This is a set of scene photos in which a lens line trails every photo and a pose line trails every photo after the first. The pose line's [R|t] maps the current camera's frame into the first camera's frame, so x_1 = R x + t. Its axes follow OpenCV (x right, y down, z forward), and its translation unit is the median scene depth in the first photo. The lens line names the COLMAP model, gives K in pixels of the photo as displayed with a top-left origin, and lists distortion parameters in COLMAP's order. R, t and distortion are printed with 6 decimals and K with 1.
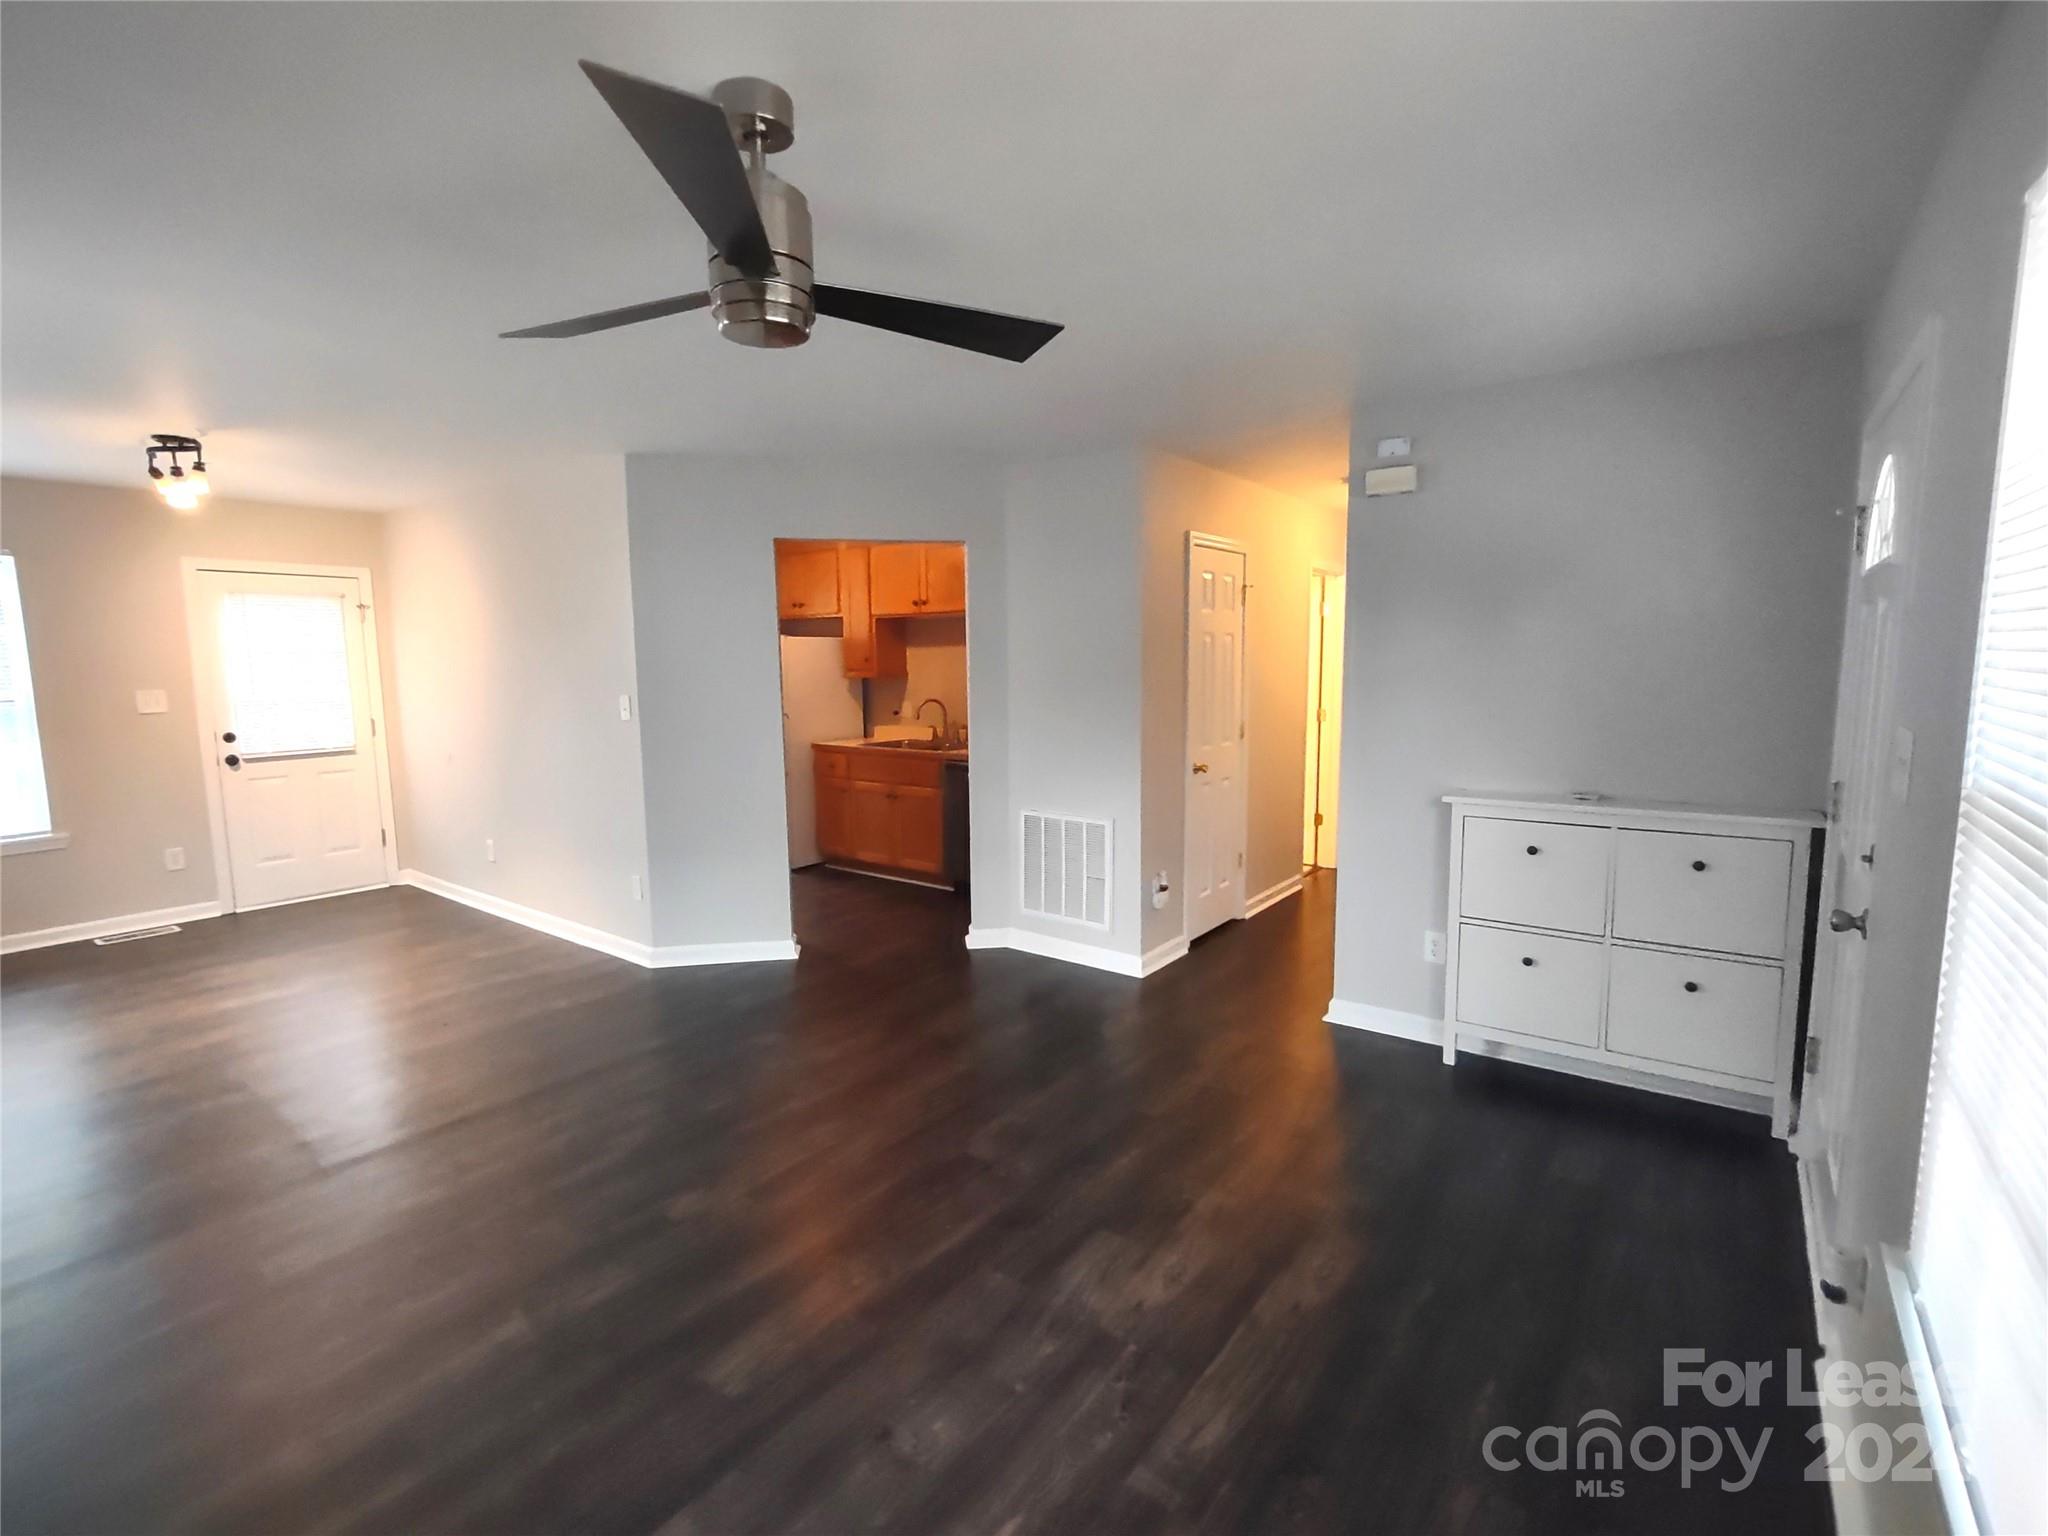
lens RADIAL K [[932.0, 0, 1031.2], [0, 932.0, 768.7], [0, 0, 1]] dist [-0.005195, -0.000472]
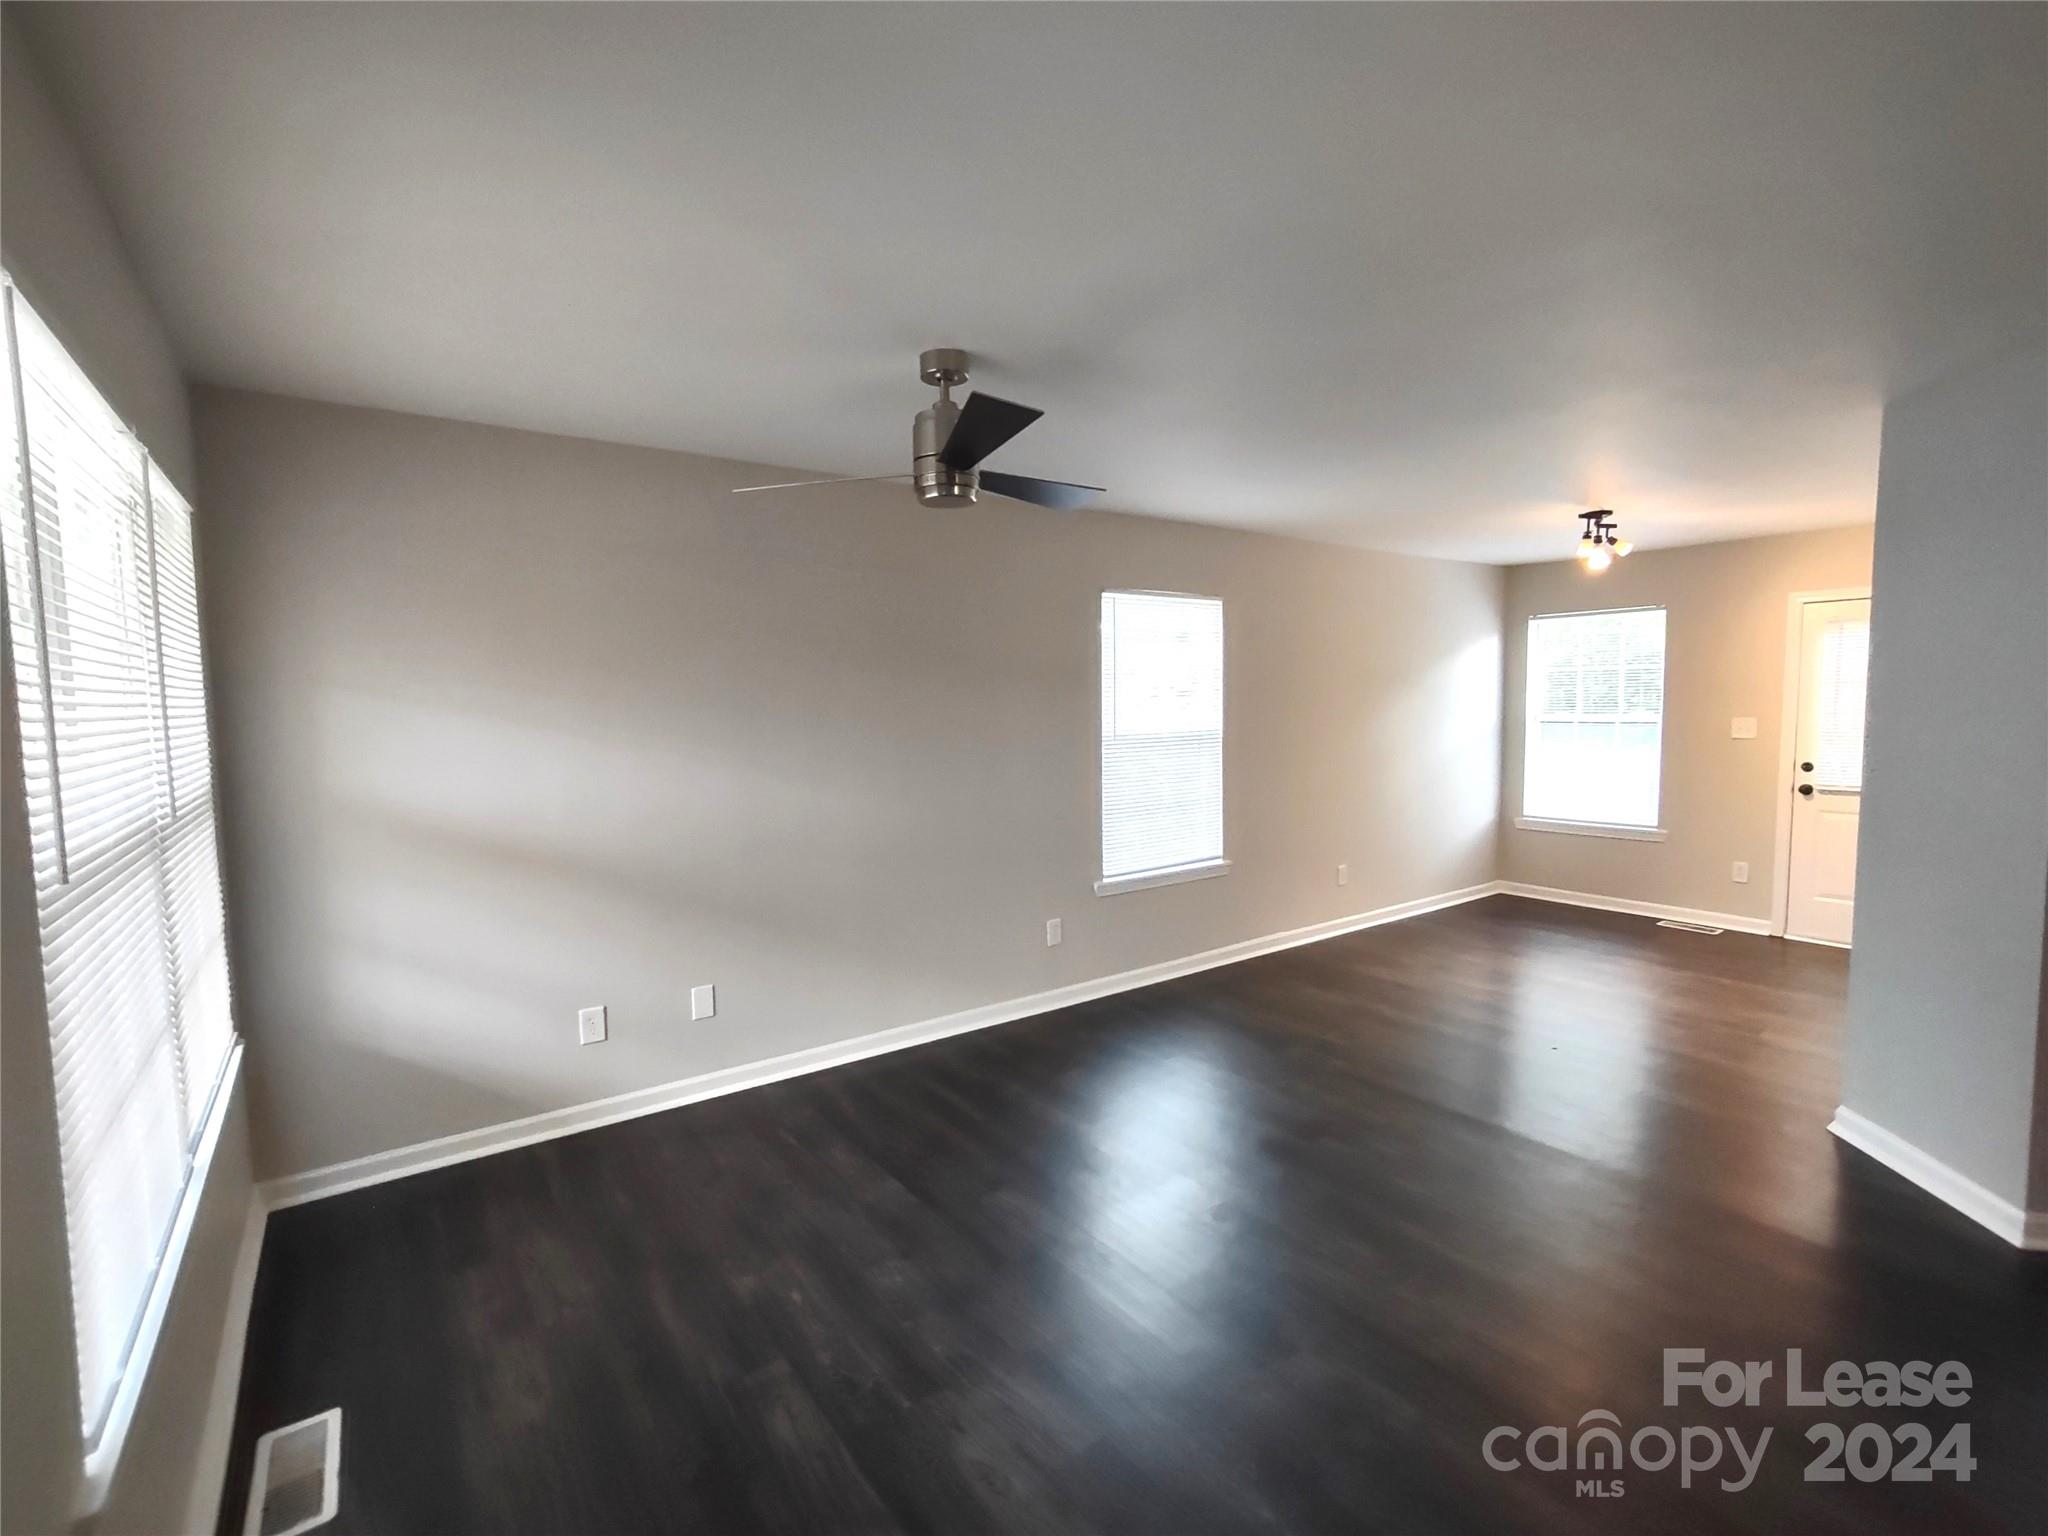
lens RADIAL K [[932.0, 0, 1020.4], [0, 932.0, 774.1], [0, 0, 1]] dist [-0.005195, -0.000472]
pose [[-0.290374, 0.093813, -0.952304, 0.347410], [-0.102992, 0.986338, 0.128570, -0.068237], [0.951355, 0.135413, -0.276744, 0.469782]]
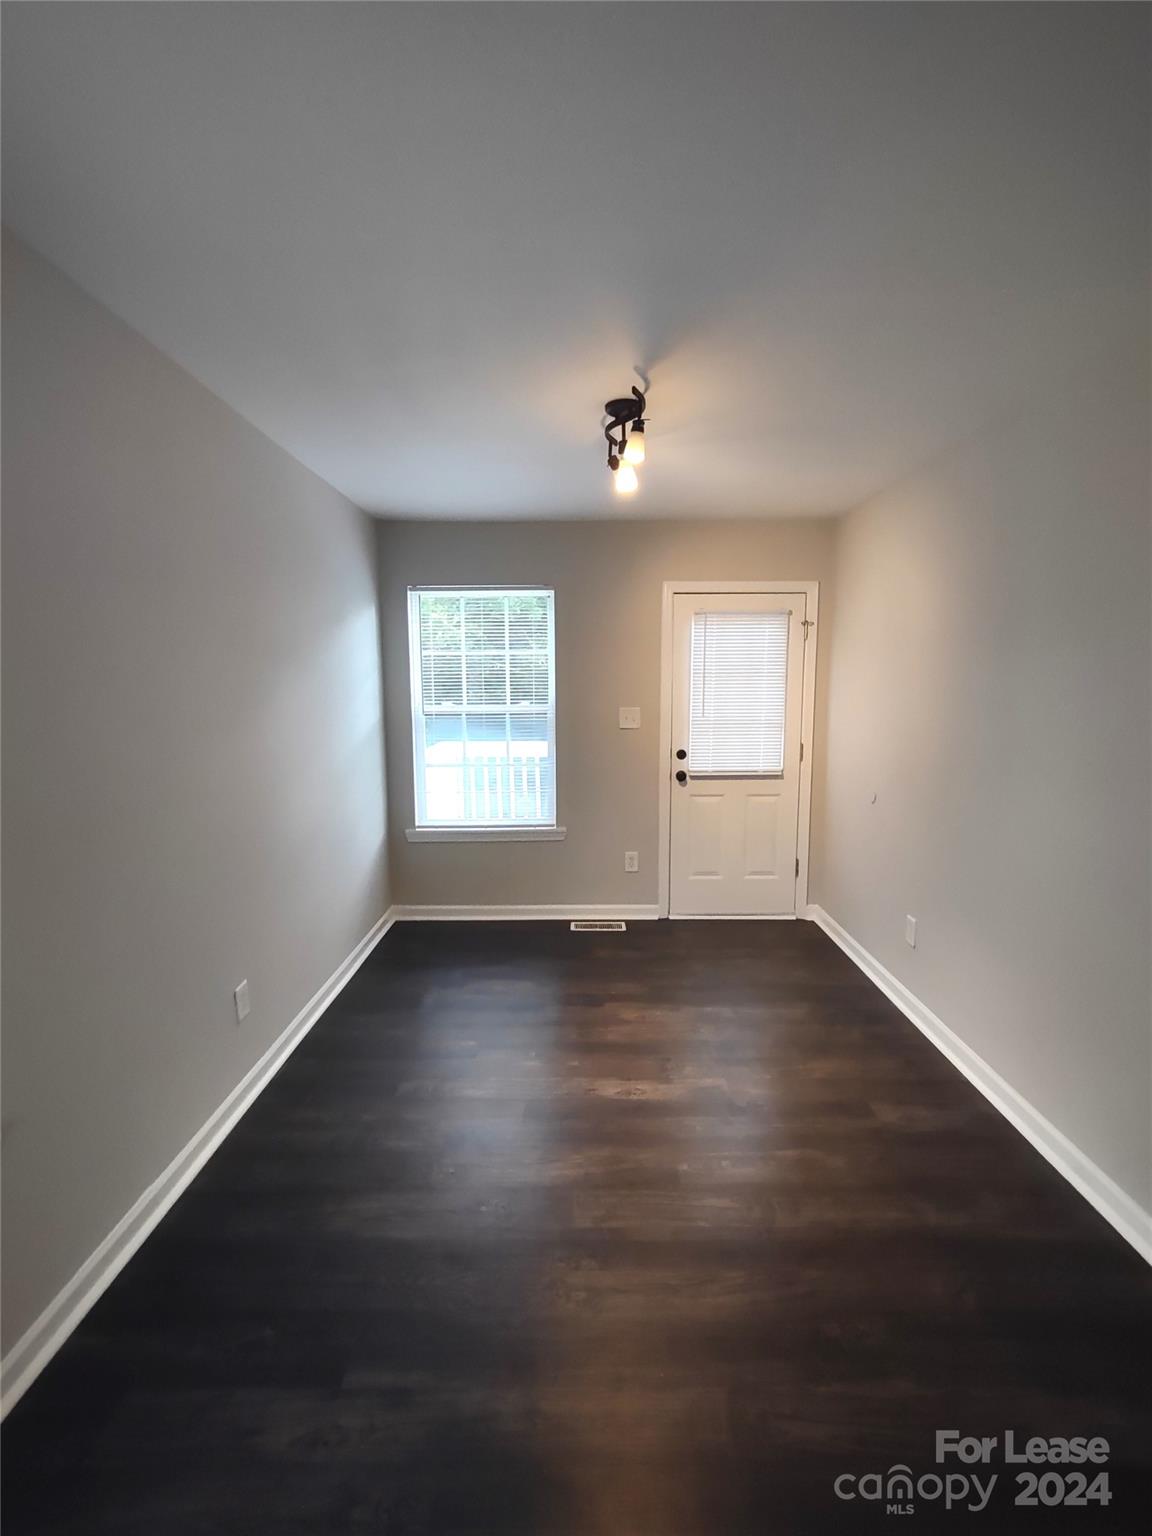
lens RADIAL K [[699.0, 0, 582.0], [0, 699.0, 770.9], [0, 0, 1]] dist [-0.005195, -0.000472]
pose [[0.597429, 0.111759, -0.794096, -0.307959], [-0.101606, 0.992810, 0.063283, -0.054004], [0.795459, 0.042878, 0.604489, 0.440885]]
